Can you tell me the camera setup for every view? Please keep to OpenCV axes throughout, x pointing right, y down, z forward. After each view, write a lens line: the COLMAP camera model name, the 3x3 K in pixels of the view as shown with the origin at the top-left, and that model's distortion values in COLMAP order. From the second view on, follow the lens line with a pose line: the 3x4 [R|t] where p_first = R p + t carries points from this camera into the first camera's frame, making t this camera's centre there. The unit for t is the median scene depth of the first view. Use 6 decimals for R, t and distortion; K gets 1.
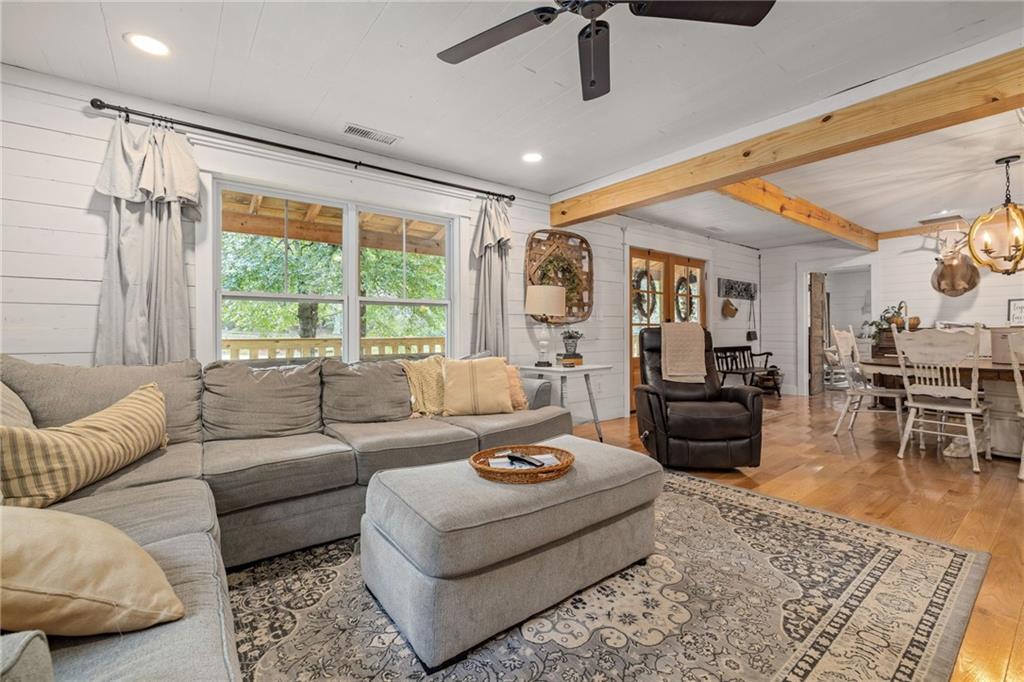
lens RADIAL K [[436.5, 0, 507.4], [0, 436.5, 328.1], [0, 0, 1]] dist [-0.000109, -0.000263]
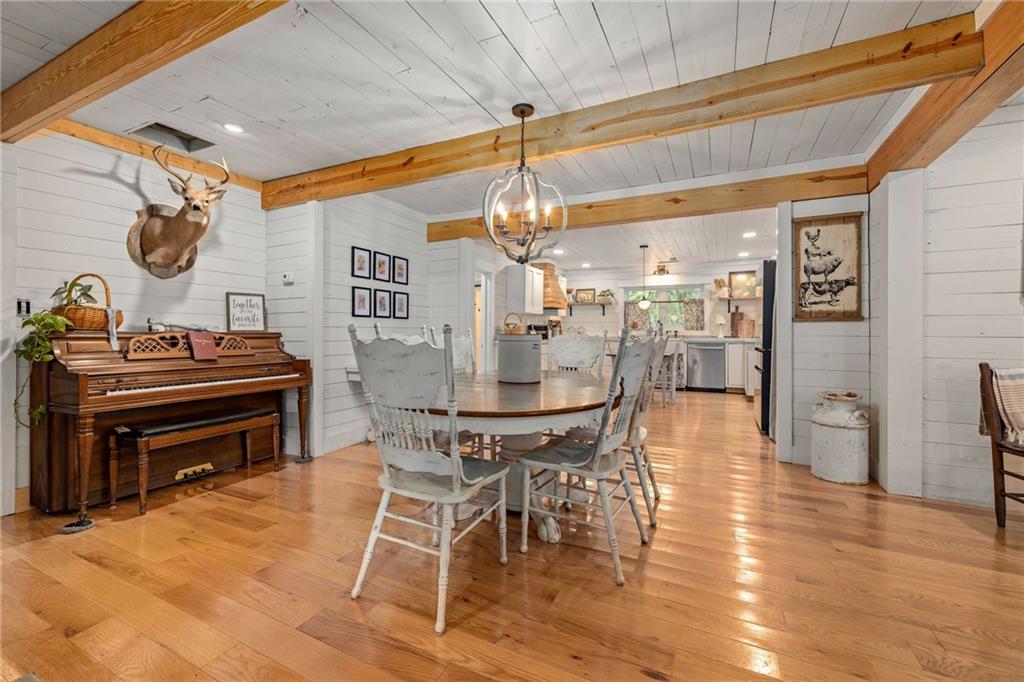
lens RADIAL K [[432.8, 0, 510.8], [0, 432.8, 334.9], [0, 0, 1]] dist [-0.000728, 0.000046]
pose [[-0.443389, 0.004292, 0.896319, 0.285721], [-0.006624, 0.999946, -0.008065, 0.004460], [-0.896305, -0.009513, -0.443336, 0.792166]]
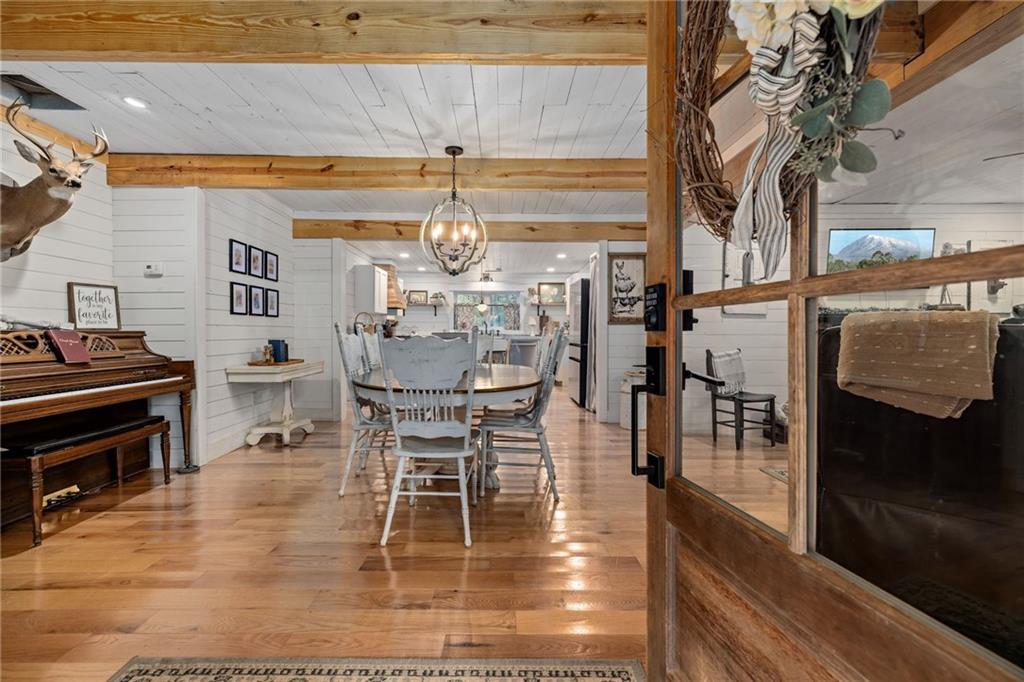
lens RADIAL K [[430.0, 0, 512.0], [0, 430.0, 341.0], [0, 0, 1]] dist [-0.000540, -0.000076]
pose [[-0.807117, -0.004729, 0.590372, 0.297139], [-0.001058, 0.999978, 0.006564, 0.006777], [-0.590390, 0.004674, -0.807104, 0.981846]]
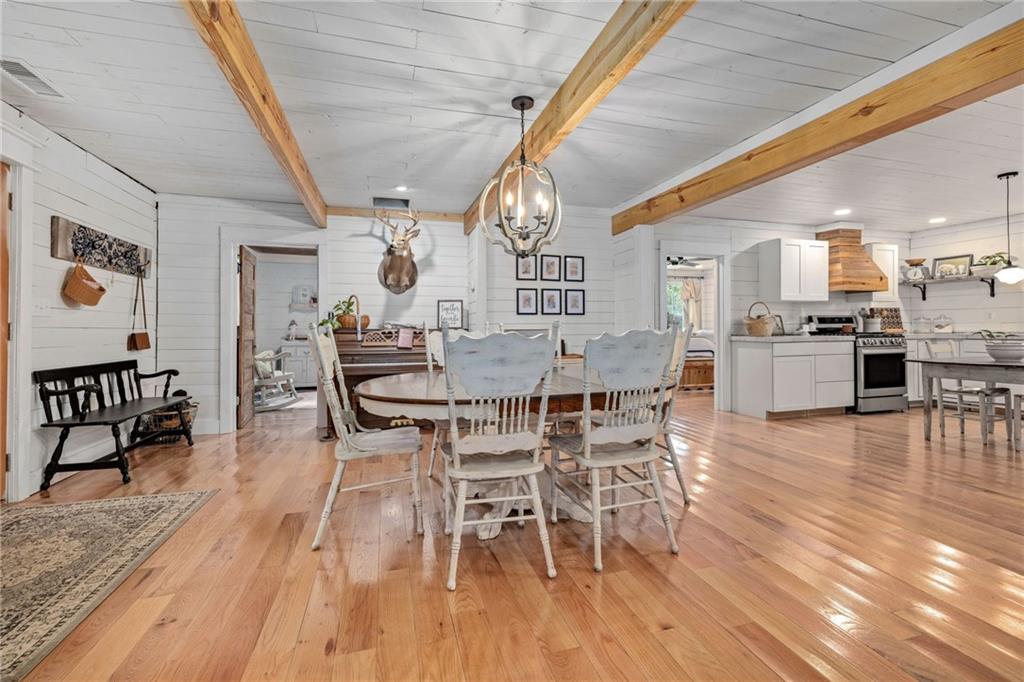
lens RADIAL K [[436.5, 0, 507.4], [0, 436.5, 328.1], [0, 0, 1]] dist [-0.000109, -0.000263]
pose [[0.368991, 0.007077, 0.929406, 0.262977], [-0.007085, 0.999963, -0.004802, 0.000276], [-0.929406, -0.004813, 0.369028, 0.436181]]
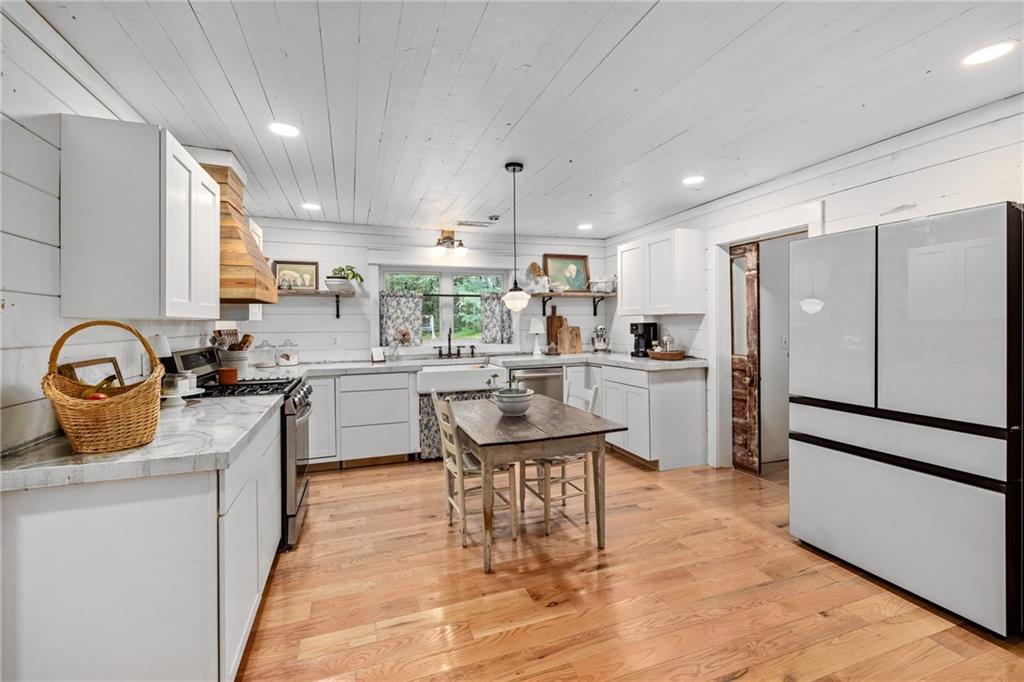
lens RADIAL K [[436.5, 0, 507.4], [0, 436.5, 328.1], [0, 0, 1]] dist [-0.000109, -0.000263]
pose [[-0.951620, 0.016507, 0.306833, 0.997647], [0.015972, 0.999863, -0.004253, -0.053348], [-0.306861, 0.000854, -0.951754, 0.454059]]
